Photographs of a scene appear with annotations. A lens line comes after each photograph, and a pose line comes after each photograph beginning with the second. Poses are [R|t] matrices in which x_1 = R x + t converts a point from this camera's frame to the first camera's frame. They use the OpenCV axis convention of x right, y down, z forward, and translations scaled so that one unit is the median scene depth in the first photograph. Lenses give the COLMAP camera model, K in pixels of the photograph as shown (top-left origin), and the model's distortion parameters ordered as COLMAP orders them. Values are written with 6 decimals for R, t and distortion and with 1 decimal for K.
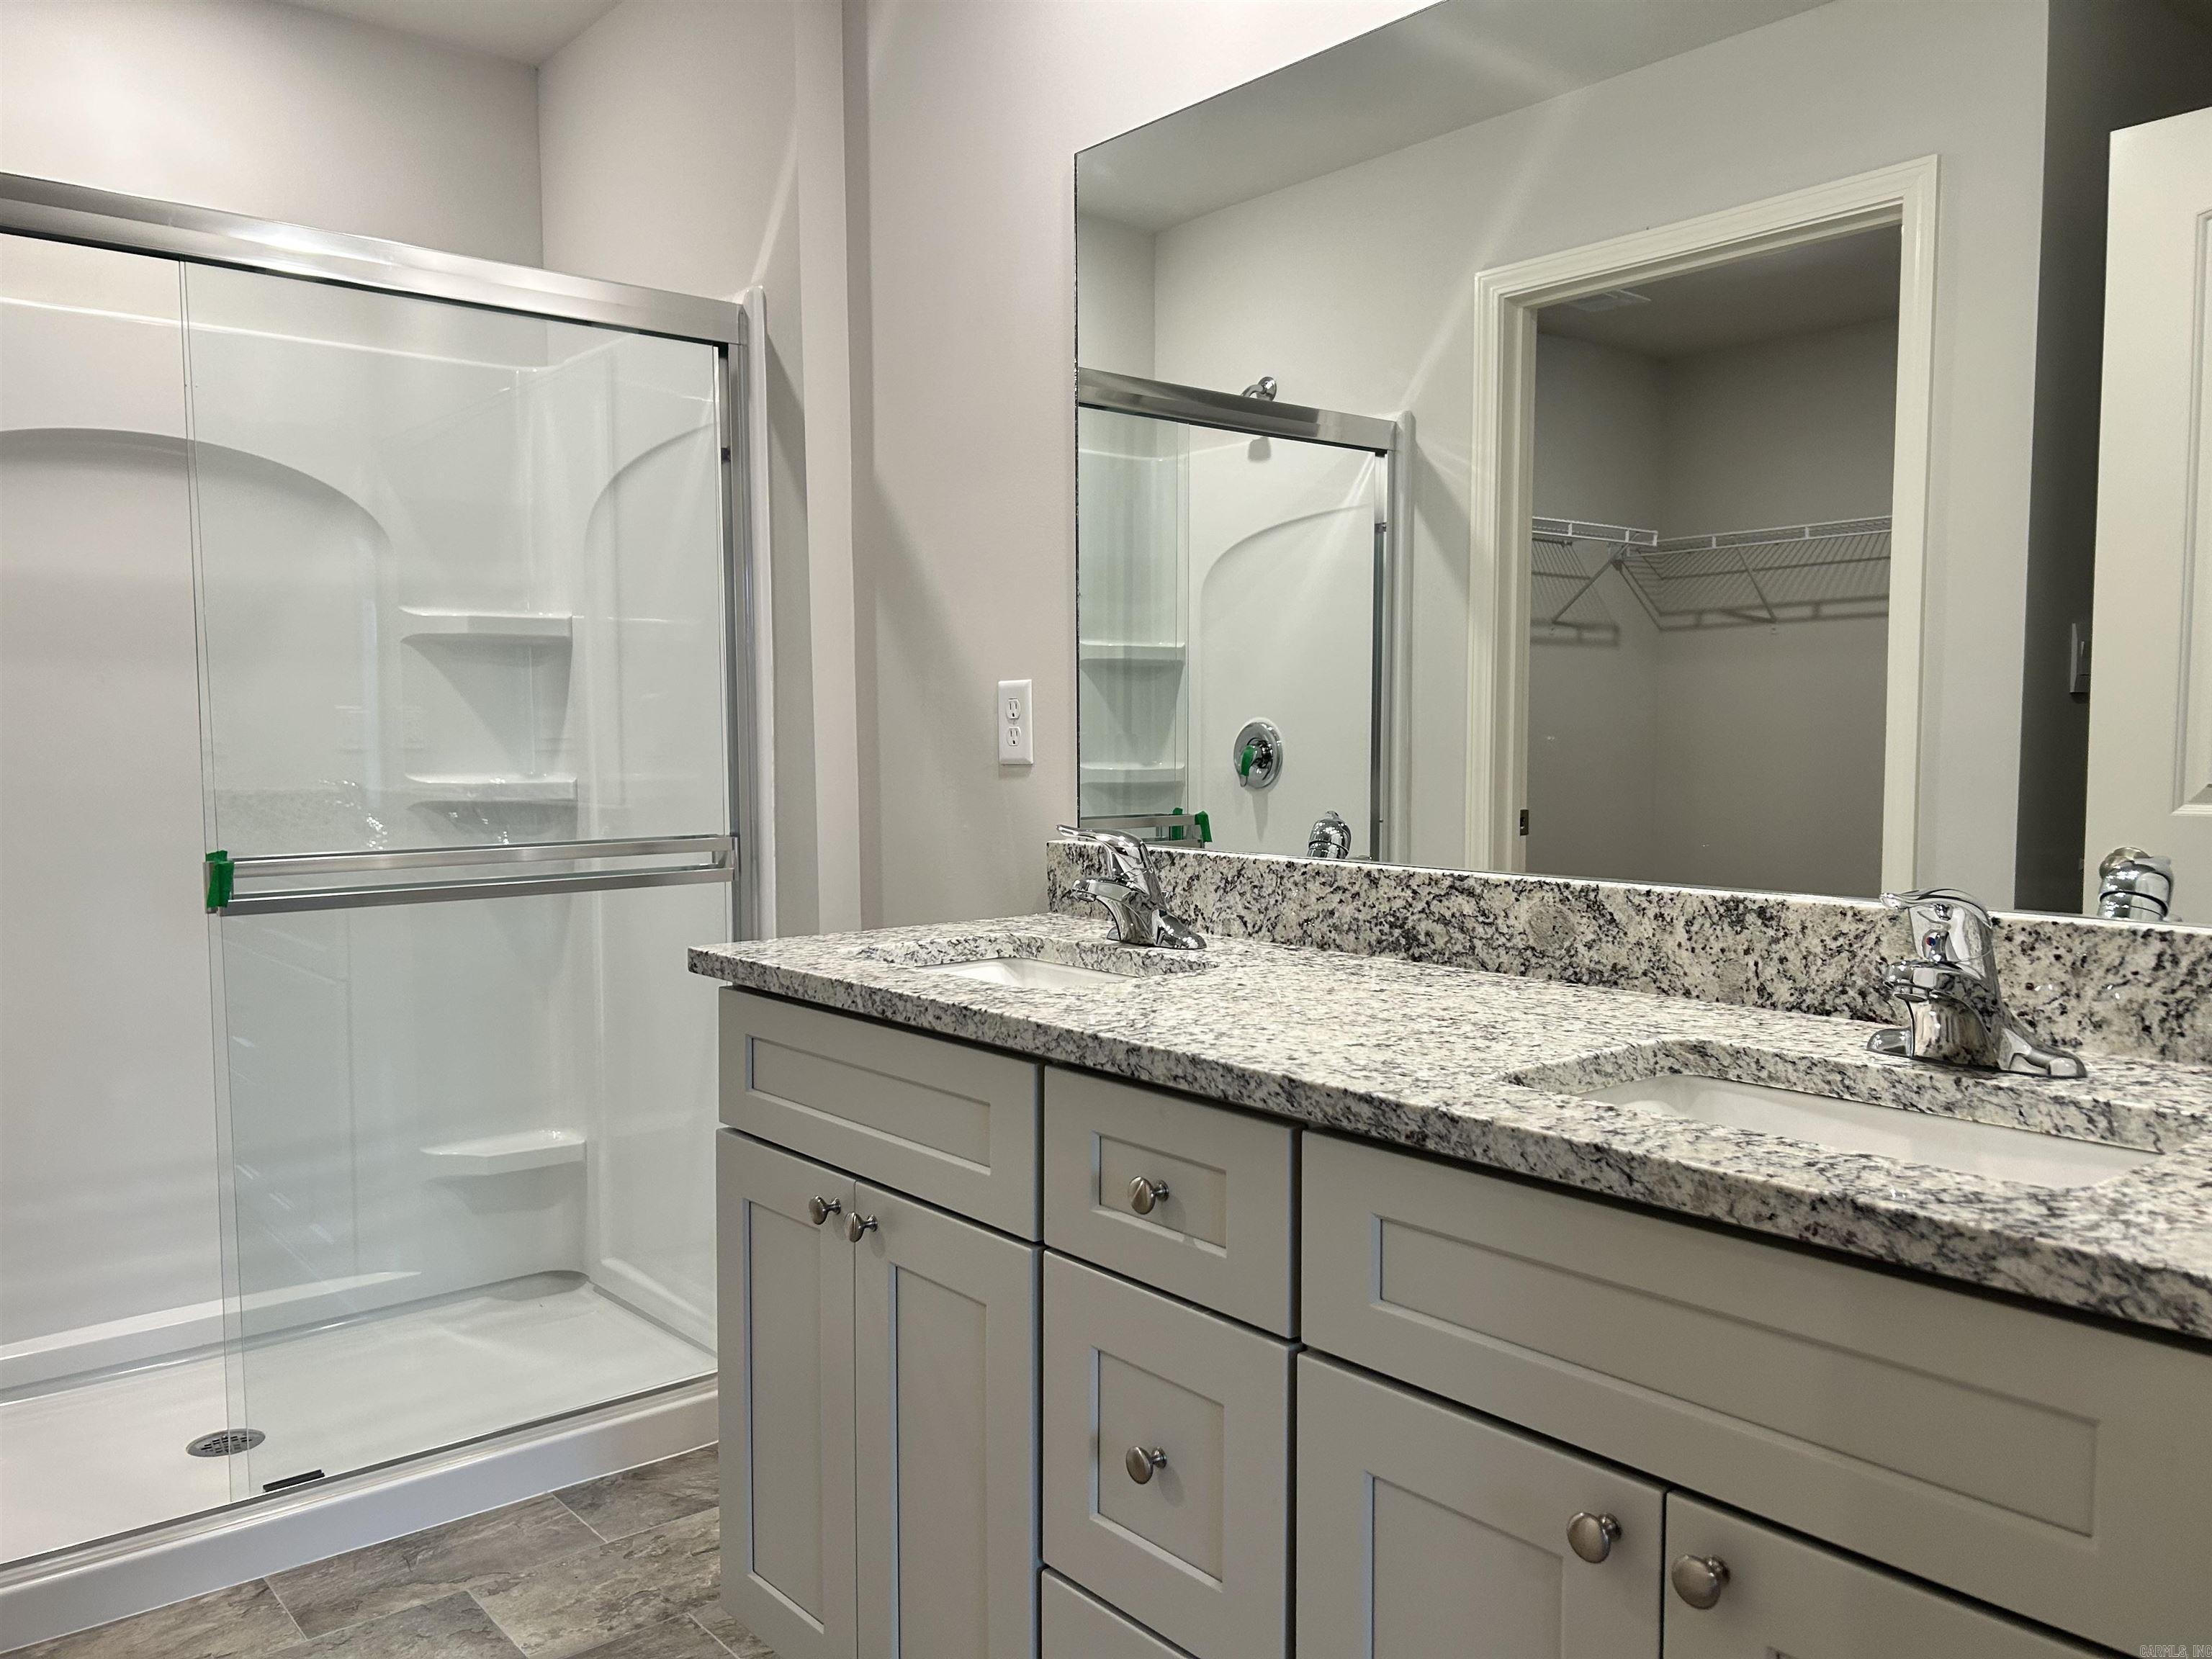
lens RADIAL K [[1669.5, 0, 1093.8], [0, 1669.5, 831.2], [0, 0, 1]] dist [0.049220, -0.056340]
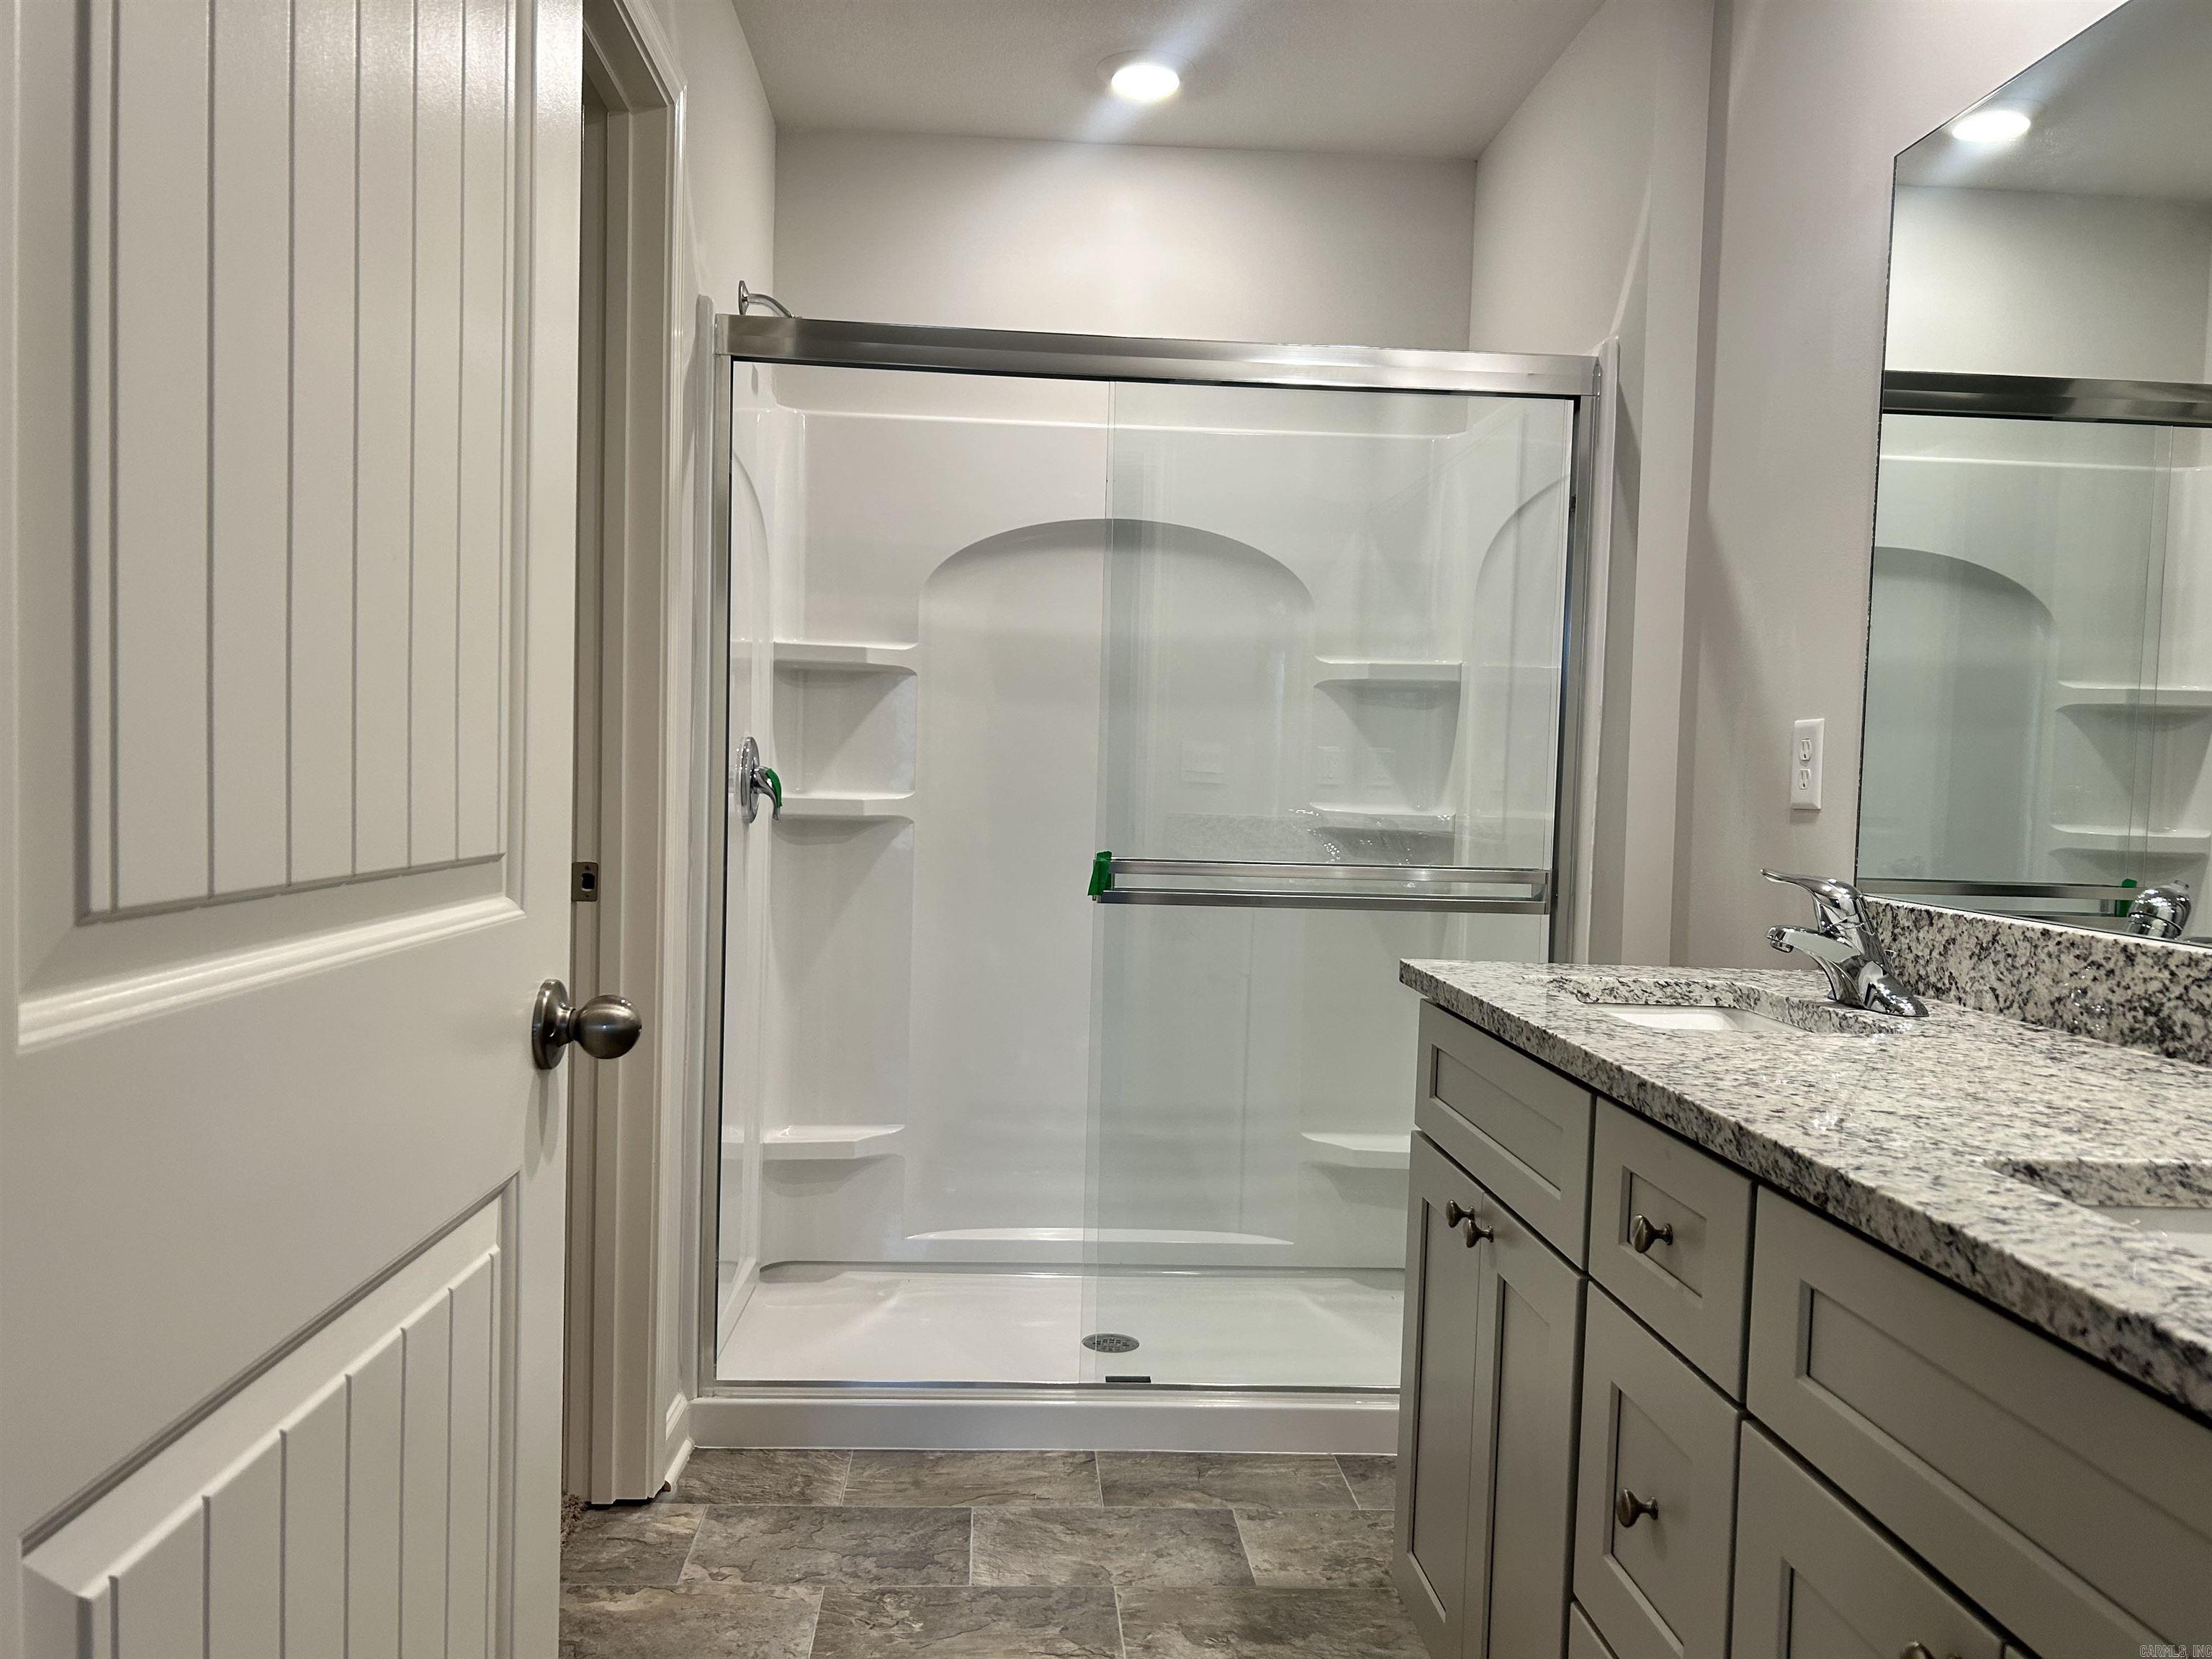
lens RADIAL K [[1669.5, 0, 1086.0], [0, 1669.5, 821.7], [0, 0, 1]] dist [0.049220, -0.056340]
pose [[0.802403, 0.046188, -0.594992, 0.213225], [-0.067845, 0.997597, -0.014054, 0.007951], [0.592913, 0.051645, 0.803609, 0.001090]]
